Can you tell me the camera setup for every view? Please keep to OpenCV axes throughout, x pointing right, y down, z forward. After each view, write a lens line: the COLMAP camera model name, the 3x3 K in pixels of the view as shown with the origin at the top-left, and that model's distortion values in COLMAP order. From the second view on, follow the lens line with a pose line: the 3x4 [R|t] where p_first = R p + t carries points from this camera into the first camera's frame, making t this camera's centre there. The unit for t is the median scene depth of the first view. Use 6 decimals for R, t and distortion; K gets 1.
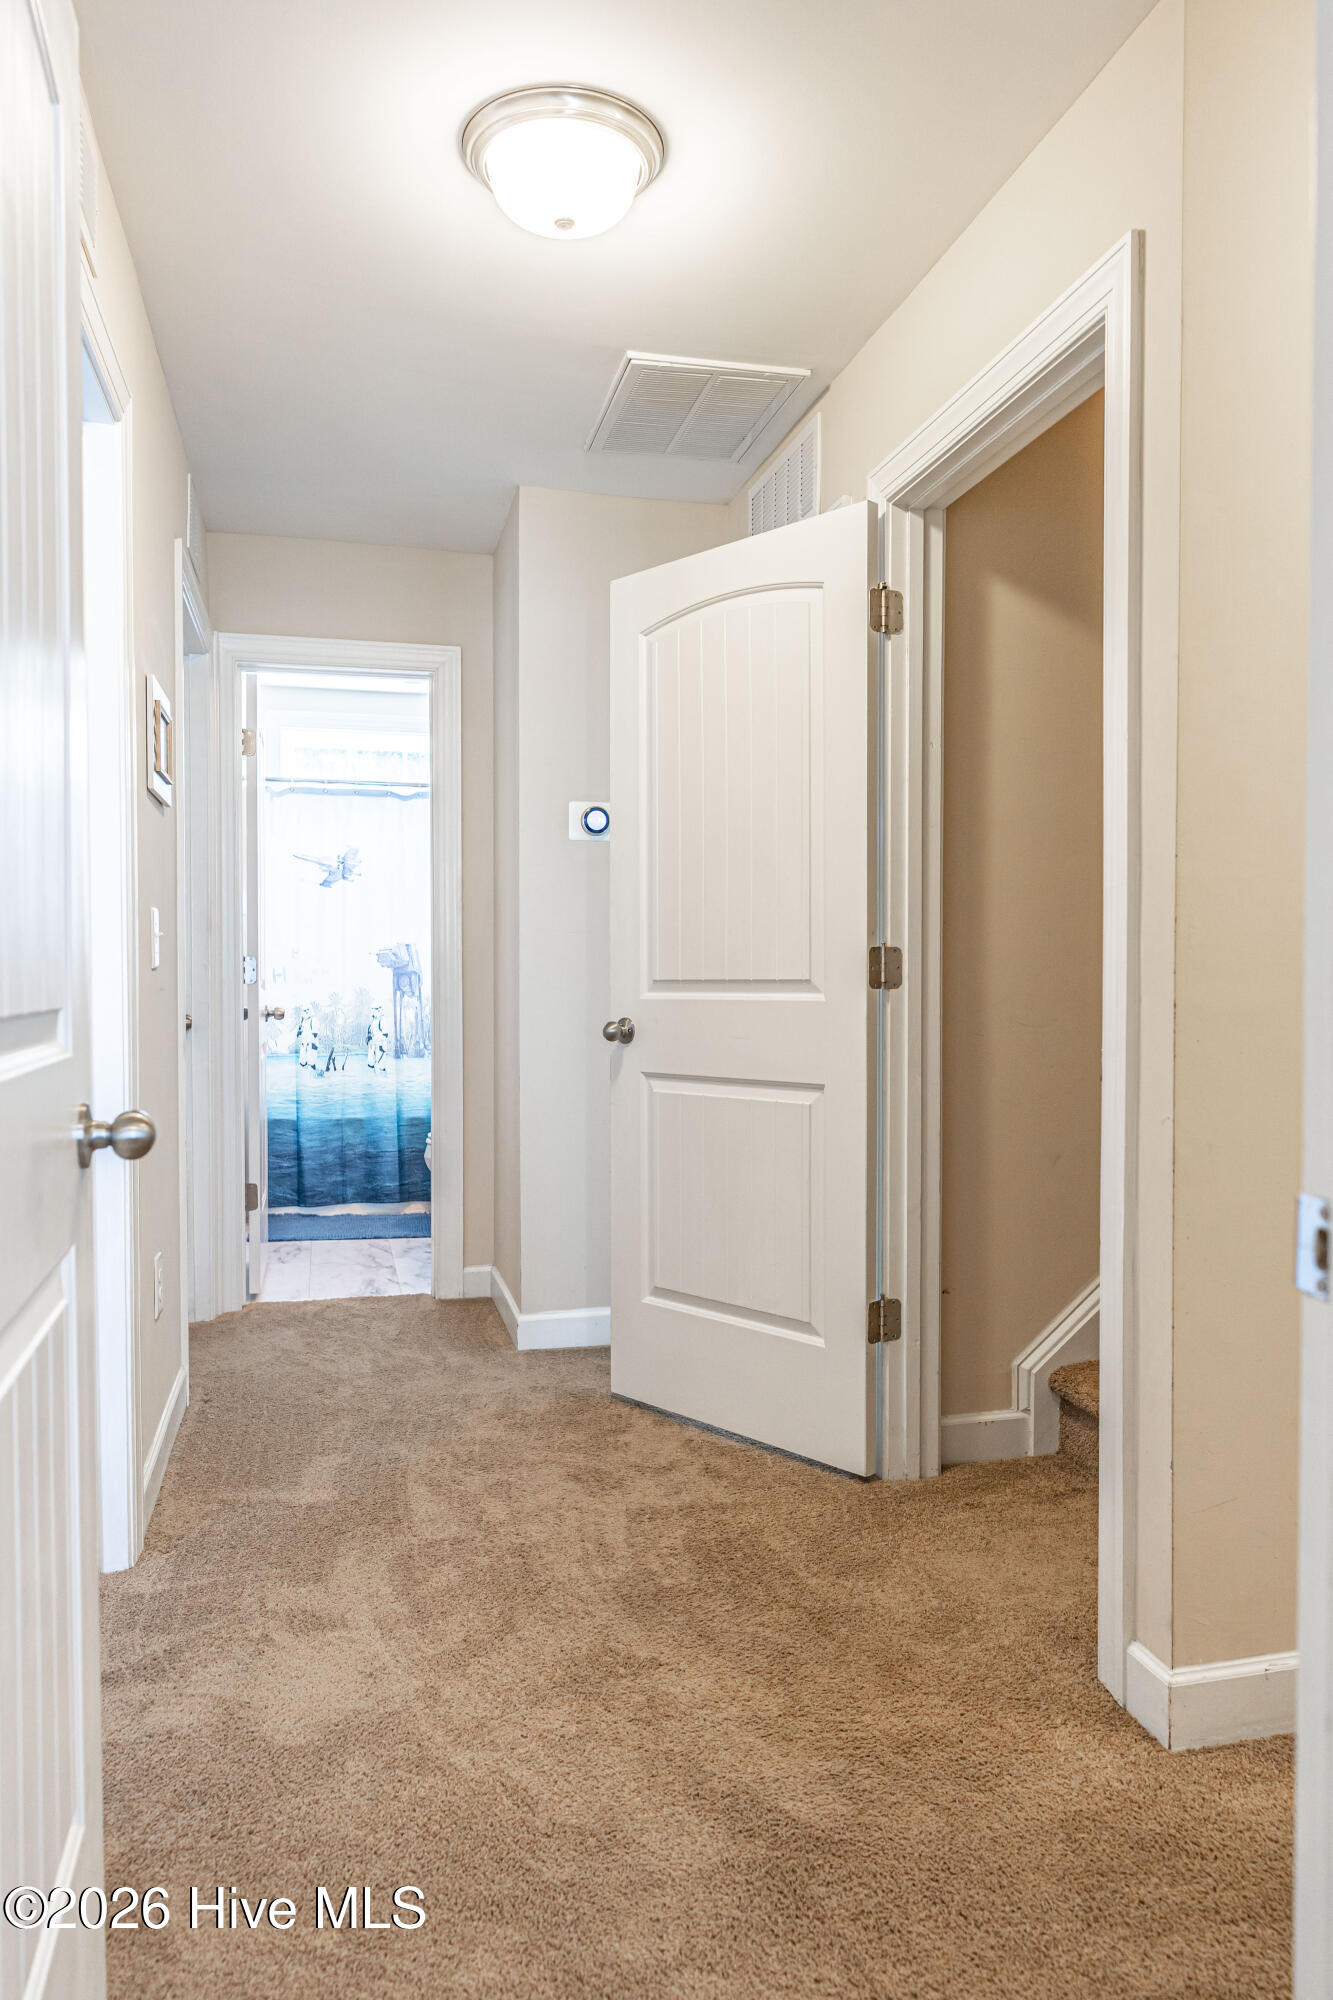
lens RADIAL K [[1345.5, 0, 662.3], [0, 1345.5, 997.5], [0, 0, 1]] dist [0.011945, -0.001530]
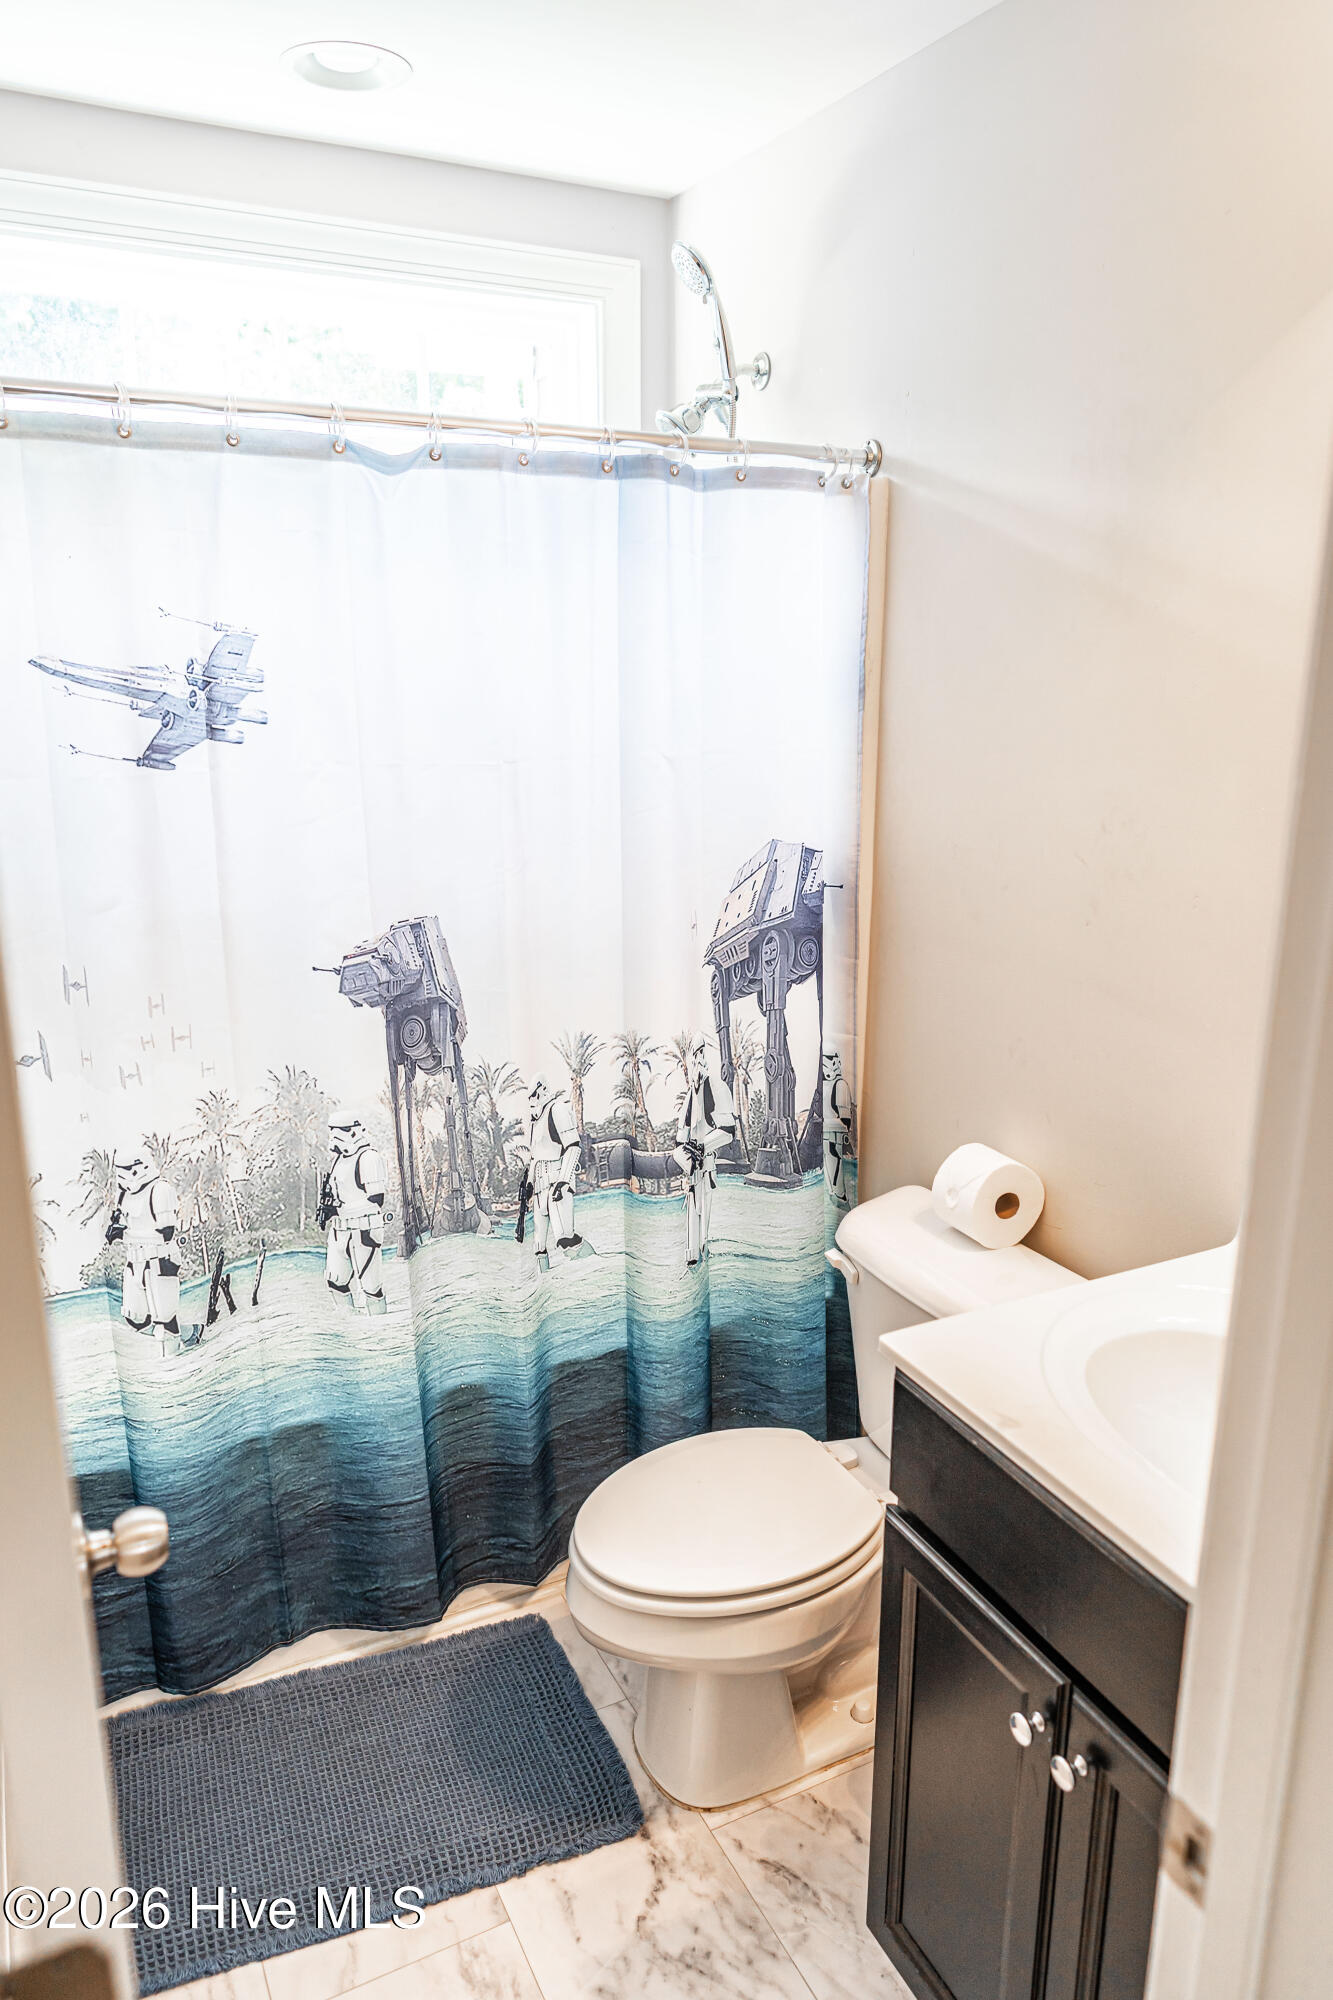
lens RADIAL K [[1345.5, 0, 668.9], [0, 1345.5, 1000.4], [0, 0, 1]] dist [0.011945, -0.001530]
pose [[0.977516, -0.049690, 0.204923, -0.200798], [-0.001600, 0.970061, 0.242855, -0.105137], [-0.210855, -0.237723, 0.948171, 0.670469]]
